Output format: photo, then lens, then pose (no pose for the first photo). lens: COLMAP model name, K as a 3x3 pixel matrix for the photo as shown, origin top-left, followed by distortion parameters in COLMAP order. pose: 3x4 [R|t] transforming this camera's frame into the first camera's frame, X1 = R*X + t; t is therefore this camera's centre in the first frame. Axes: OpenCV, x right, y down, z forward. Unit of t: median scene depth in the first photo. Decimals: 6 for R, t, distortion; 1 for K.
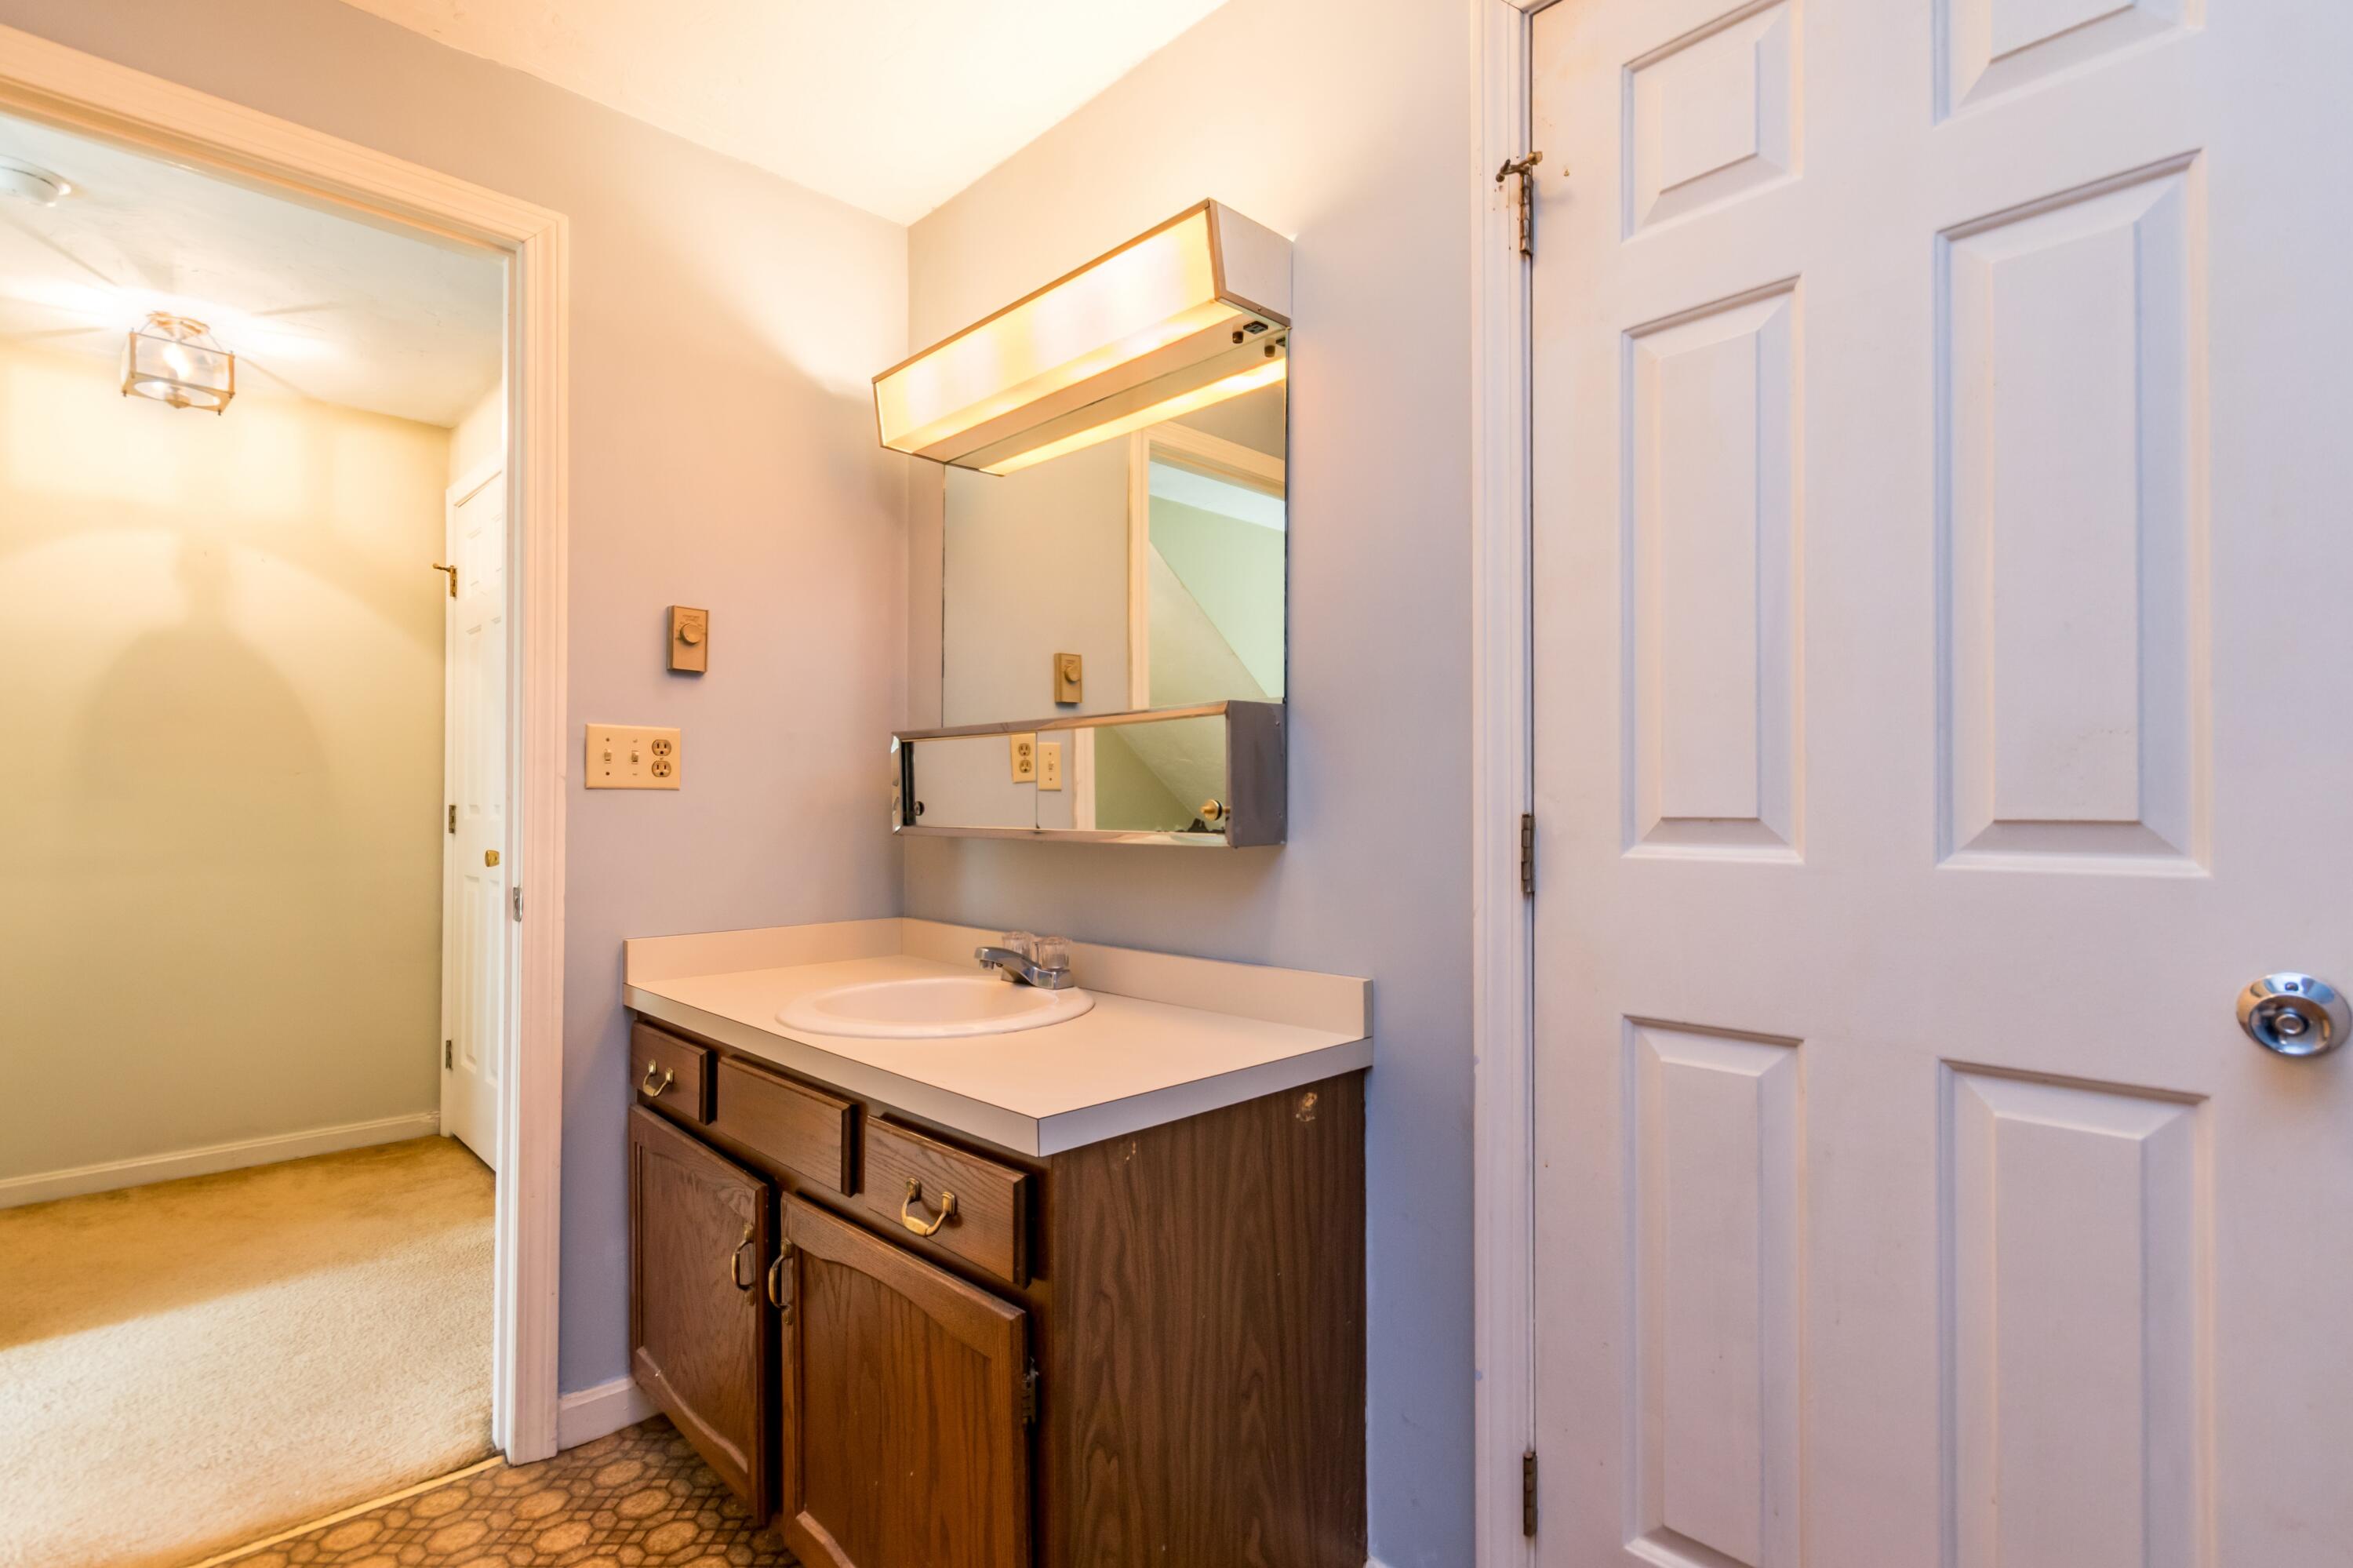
lens RADIAL K [[1080.7, 0, 1186.4], [0, 1080.7, 791.8], [0, 0, 1]] dist [0.002796, -0.001250]
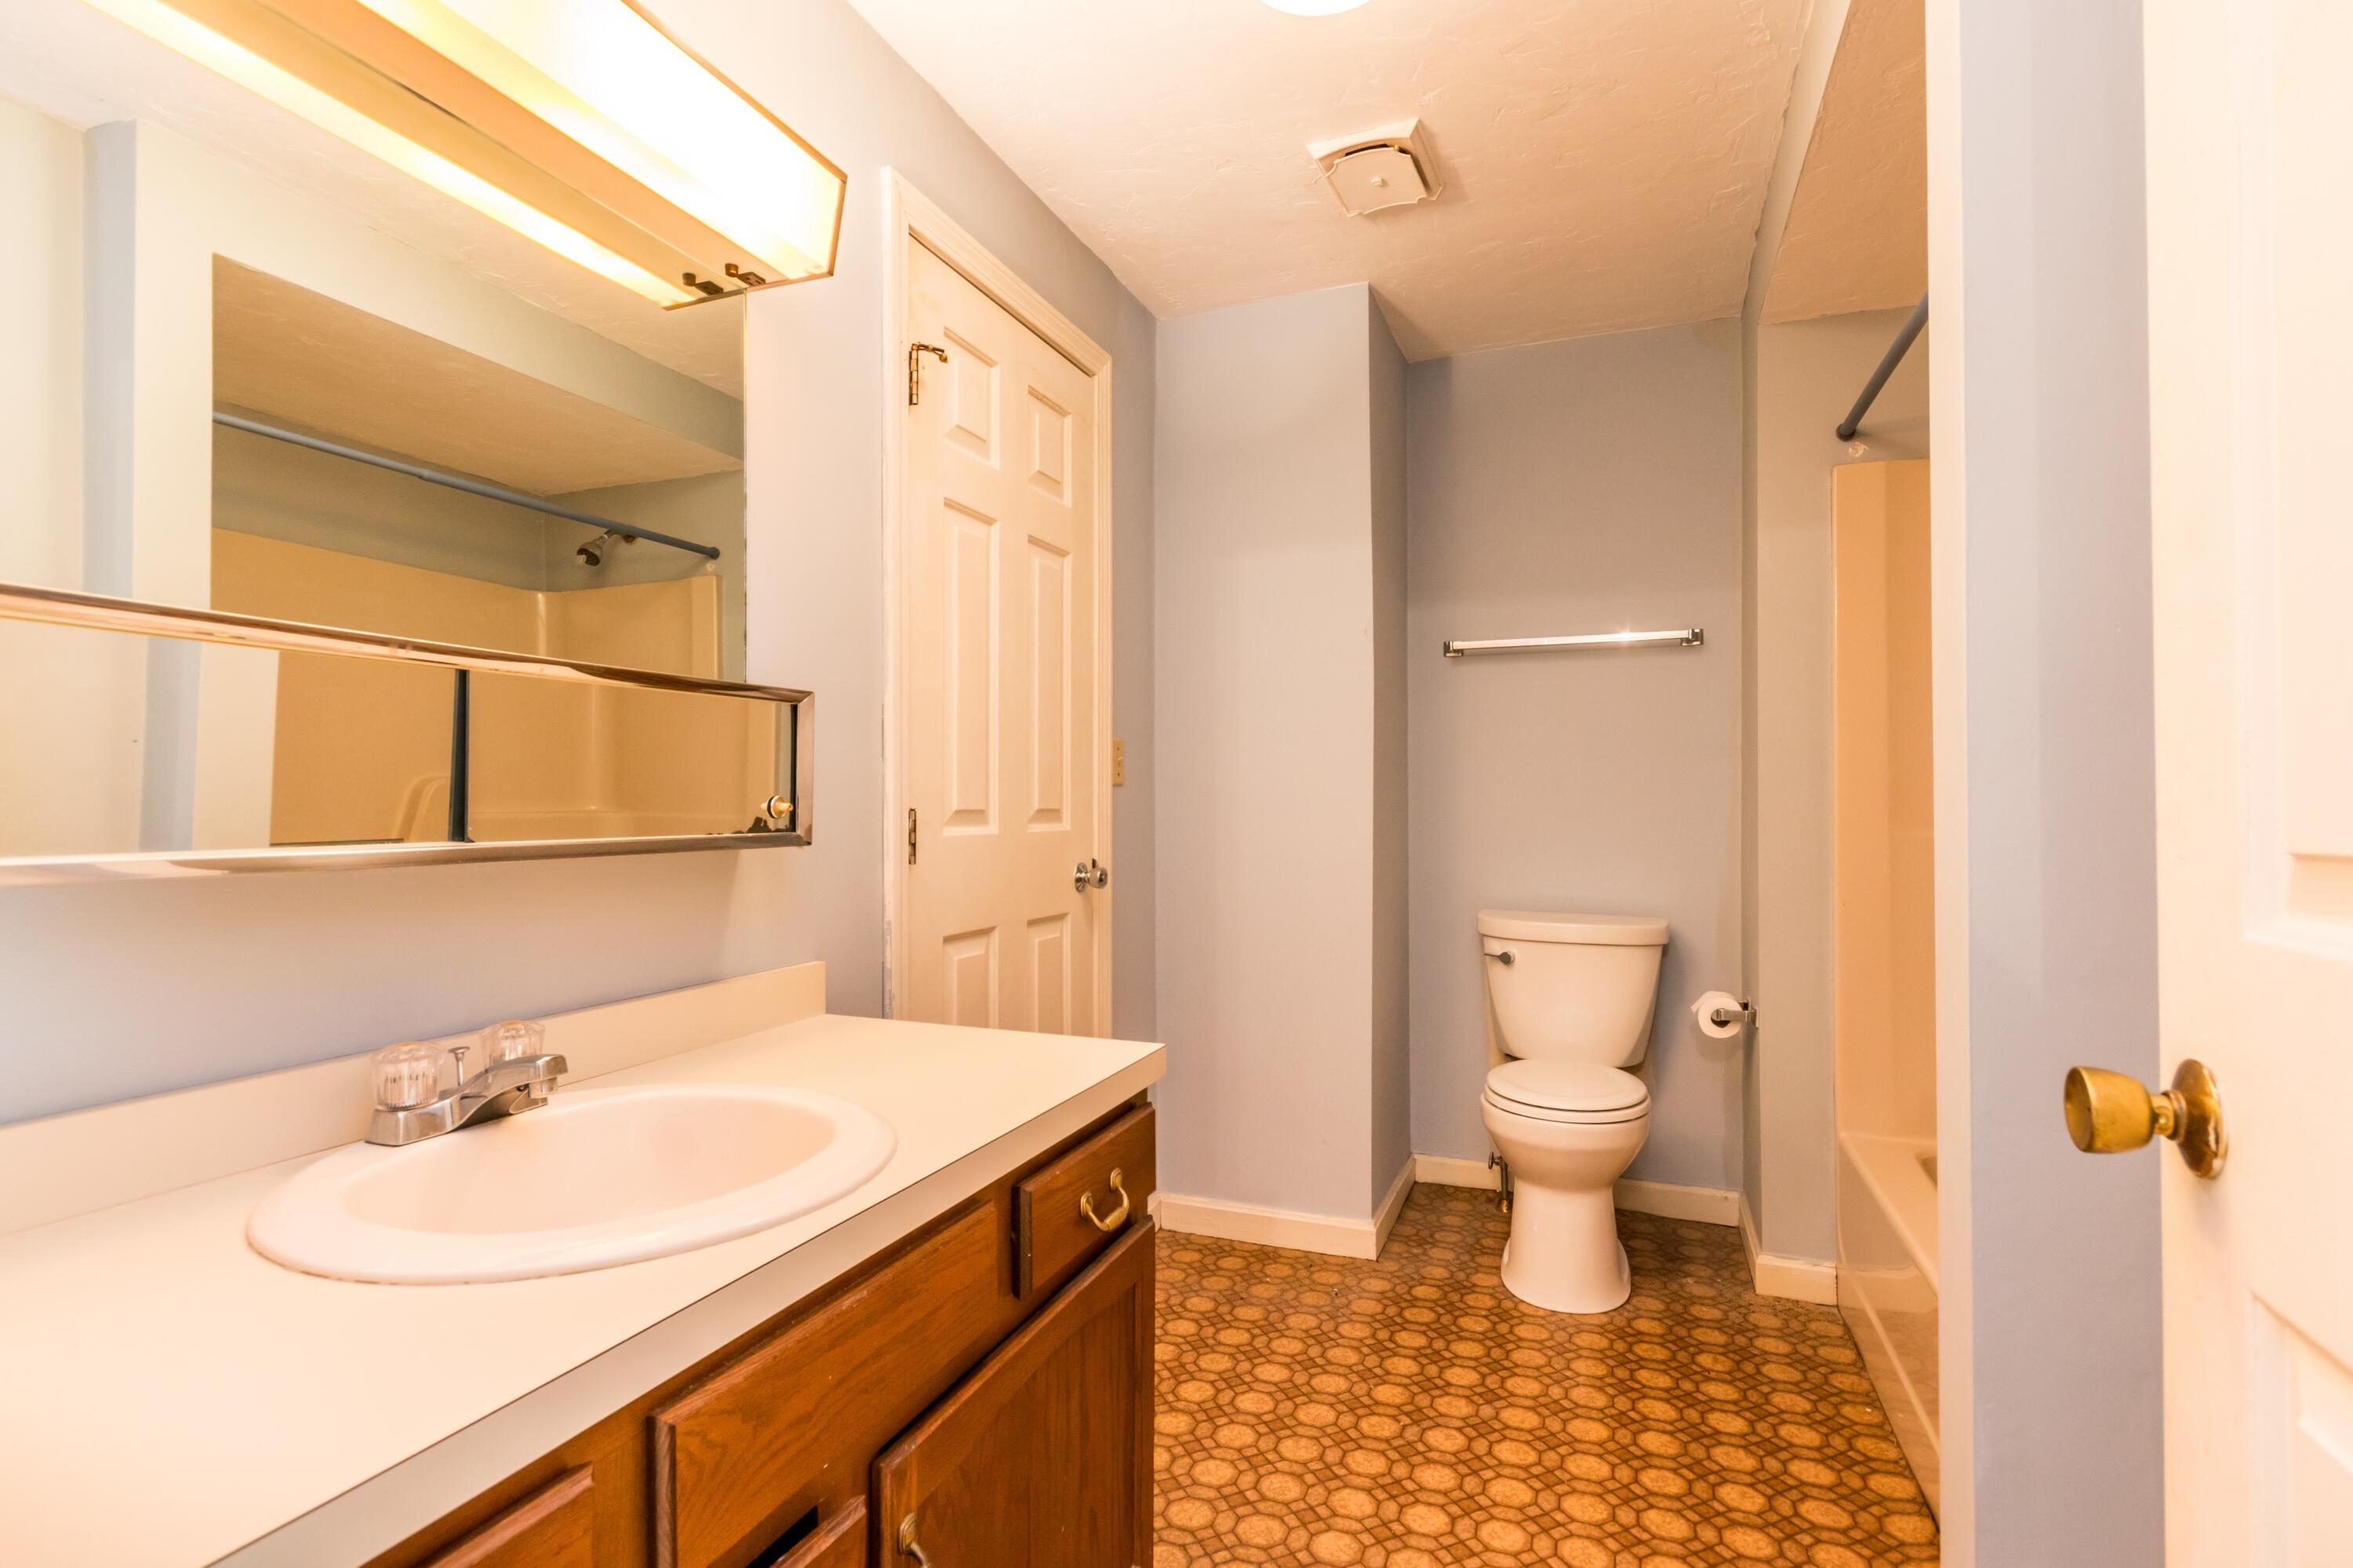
lens RADIAL K [[1080.7, 0, 1186.4], [0, 1080.7, 791.8], [0, 0, 1]] dist [0.002796, -0.001250]
pose [[-0.397125, 0.014552, 0.917649, -1.600840], [-0.008867, 0.999767, -0.019691, 0.030911], [-0.917722, -0.015957, -0.396903, 1.690854]]
